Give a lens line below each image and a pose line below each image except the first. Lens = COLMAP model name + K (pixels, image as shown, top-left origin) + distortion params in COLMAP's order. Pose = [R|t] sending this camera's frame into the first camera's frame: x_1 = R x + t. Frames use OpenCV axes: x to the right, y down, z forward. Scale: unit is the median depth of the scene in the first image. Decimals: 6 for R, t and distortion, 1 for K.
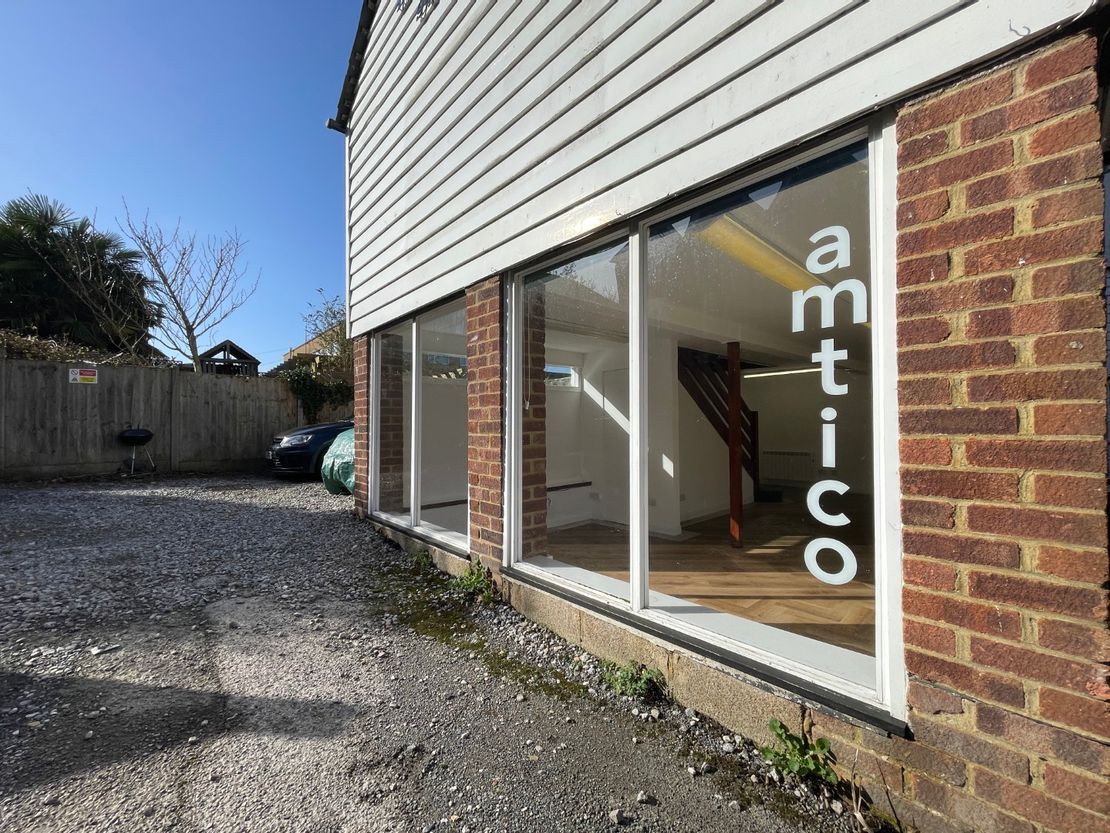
lens RADIAL K [[449.3, 0, 555.0], [0, 449.3, 416.5], [0, 0, 1]] dist [-0.002869, -0.000748]
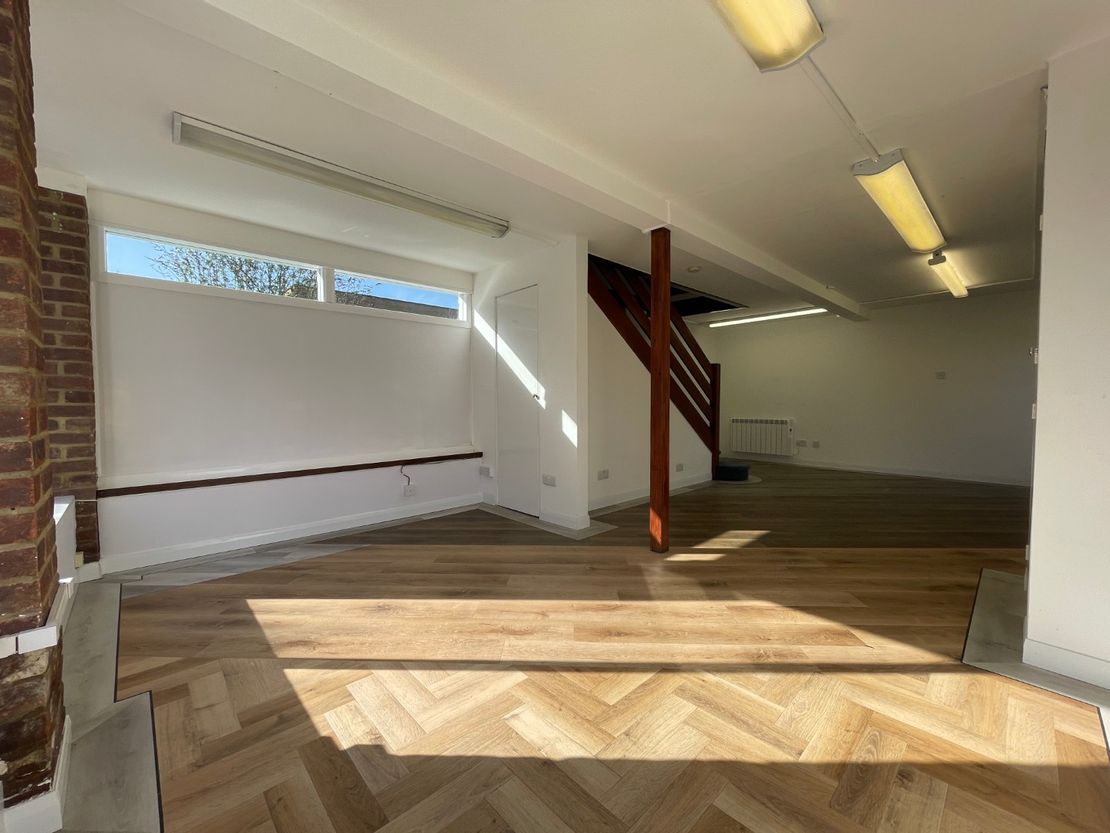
lens RADIAL K [[449.3, 0, 555.0], [0, 449.3, 416.5], [0, 0, 1]] dist [-0.002869, -0.000748]
pose [[0.999711, 0.007281, 0.022895, 0.213902], [-0.008480, 0.998573, 0.052729, 0.057283], [-0.022478, -0.052908, 0.998346, 0.326888]]
